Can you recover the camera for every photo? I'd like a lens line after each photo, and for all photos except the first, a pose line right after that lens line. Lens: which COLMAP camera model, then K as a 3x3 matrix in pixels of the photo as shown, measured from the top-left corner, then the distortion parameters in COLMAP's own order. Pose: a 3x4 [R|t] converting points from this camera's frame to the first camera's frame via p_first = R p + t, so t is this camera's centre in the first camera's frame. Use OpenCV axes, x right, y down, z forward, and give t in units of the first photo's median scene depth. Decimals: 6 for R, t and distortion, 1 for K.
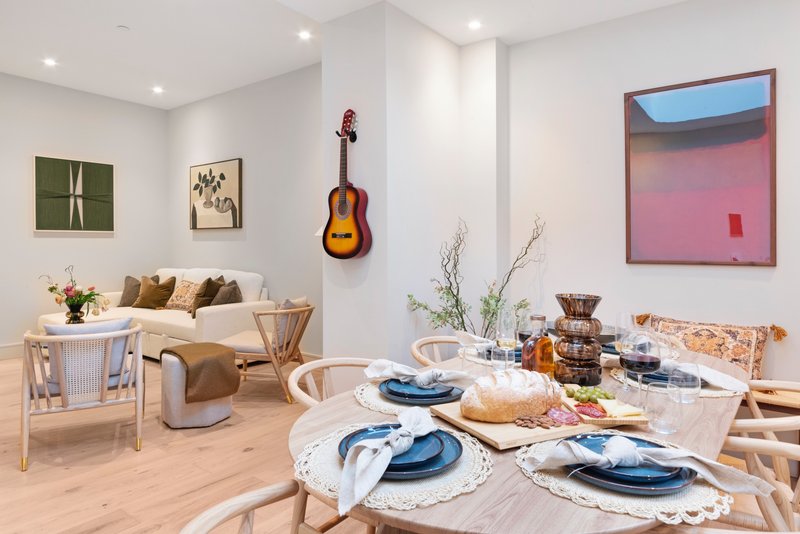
lens RADIAL K [[510.1, 0, 404.7], [0, 510.1, 249.7], [0, 0, 1]] dist [-0.002674, 0.001235]
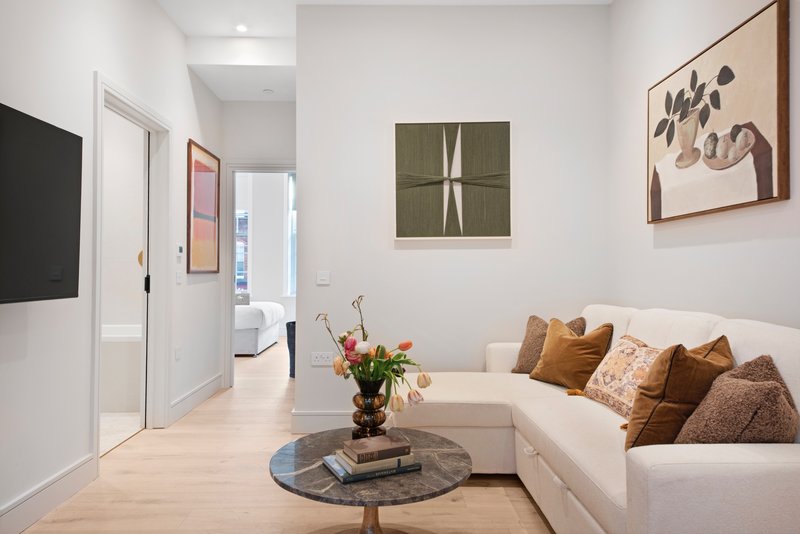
lens RADIAL K [[529.7, 0, 385.8], [0, 529.7, 269.0], [0, 0, 1]] dist [0.054200, -0.034786]
pose [[0.608391, -0.010689, -0.793565, -0.196059], [-0.002181, 0.999883, -0.015140, 0.010192], [0.793634, 0.010942, 0.608297, 0.562550]]
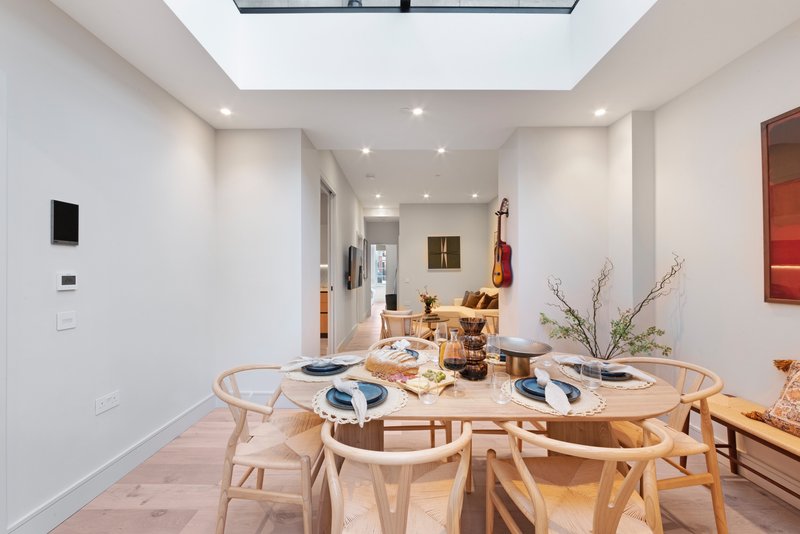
lens RADIAL K [[306.2, 0, 395.2], [0, 306.2, 269.2], [0, 0, 1]] dist [0.002678, 0.000051]
pose [[0.596448, -0.014281, -0.802525, 0.273946], [0.000890, 0.999853, -0.017131, -0.014394], [0.802651, 0.009504, 0.596373, 0.063781]]
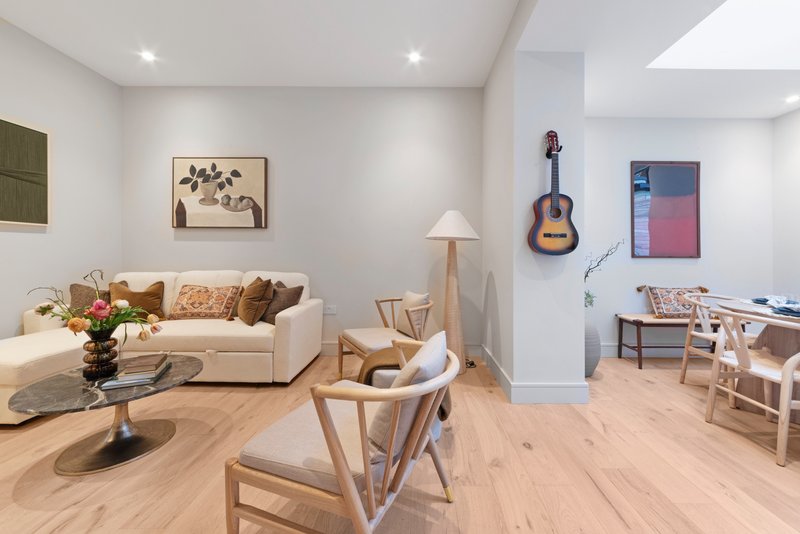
lens RADIAL K [[306.2, 0, 421.5], [0, 306.2, 253.7], [0, 0, 1]] dist [0.002678, 0.000051]
pose [[0.791718, 0.002715, 0.610880, -0.442772], [0.001142, 0.999982, -0.005924, 0.010137], [-0.610885, 0.005388, 0.791701, 0.342960]]
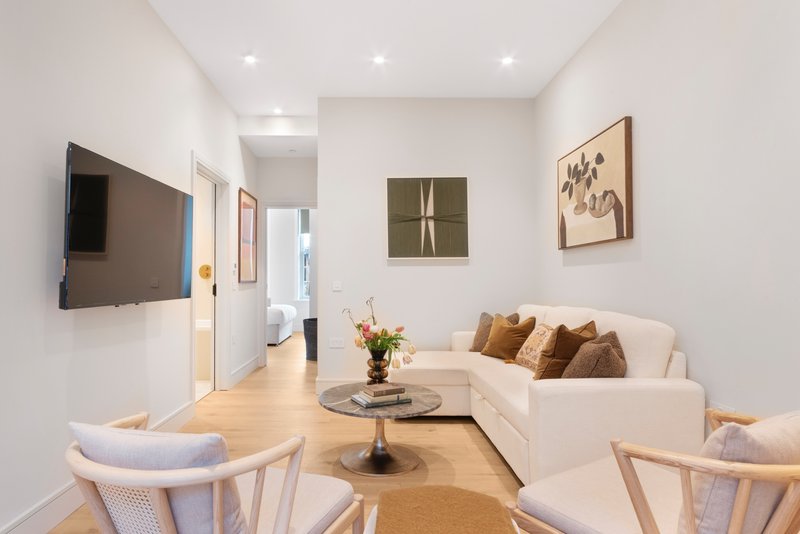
lens RADIAL K [[448.9, 0, 366.3], [0, 448.9, 271.2], [0, 0, 1]] dist [-0.000313, -0.004229]
pose [[0.606771, -0.023673, -0.794524, -0.103637], [-0.001924, 0.999510, -0.031249, 0.009992], [0.794874, 0.020490, 0.606428, 0.461537]]
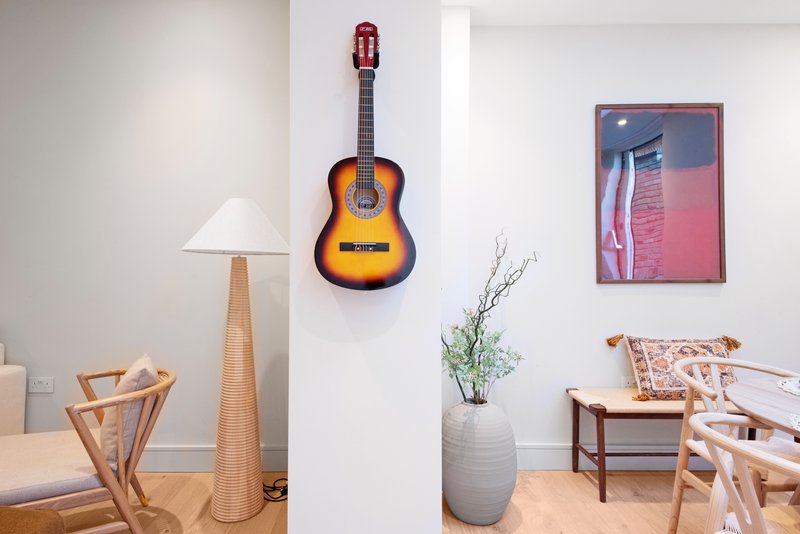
lens RADIAL K [[427.3, 0, 380.5], [0, 427.3, 262.6], [0, 0, 1]] dist [0.010990, -0.001527]
pose [[0.796587, -0.000225, 0.604525, -0.210382], [0.010457, 0.999855, -0.013408, -0.002897], [-0.604434, 0.017002, 0.796474, 0.344351]]
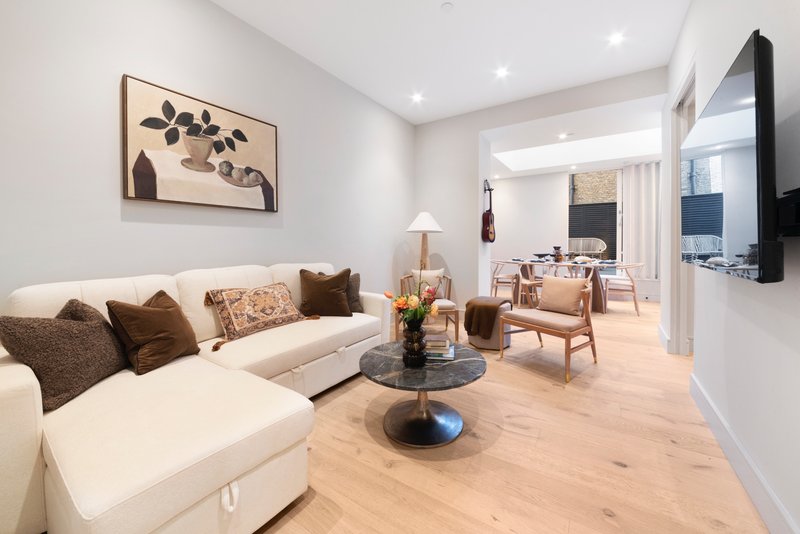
lens RADIAL K [[290.0, 0, 423.8], [0, 290.0, 247.2], [0, 0, 1]] dist [-0.011752, 0.001249]
pose [[-0.096469, -0.021193, 0.995110, -0.803134], [0.006106, 0.999742, 0.021883, 0.004596], [-0.995317, 0.008187, -0.096315, 0.804663]]
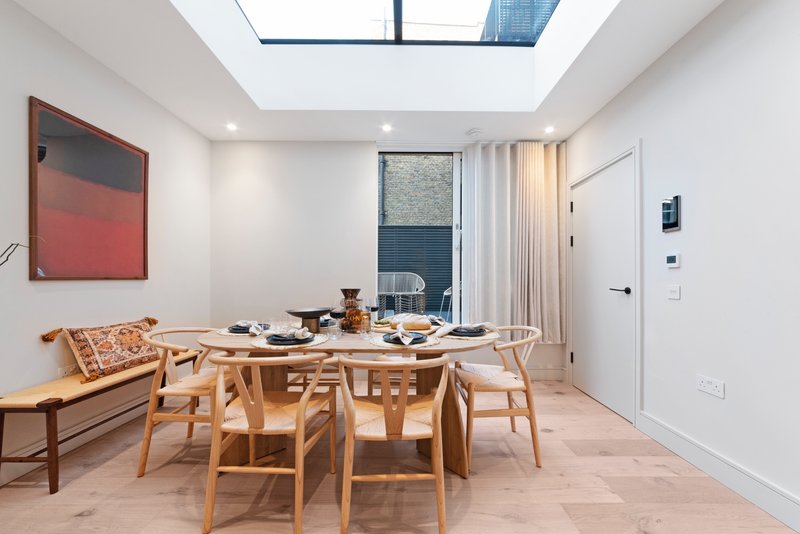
lens RADIAL K [[290.0, 0, 405.2], [0, 290.0, 274.8], [0, 0, 1]] dist [-0.011752, 0.001249]
pose [[-0.607012, 0.006770, 0.794664, -0.219235], [-0.000727, 0.999959, -0.009074, 0.012247], [-0.794692, -0.006086, -0.606982, 0.437765]]
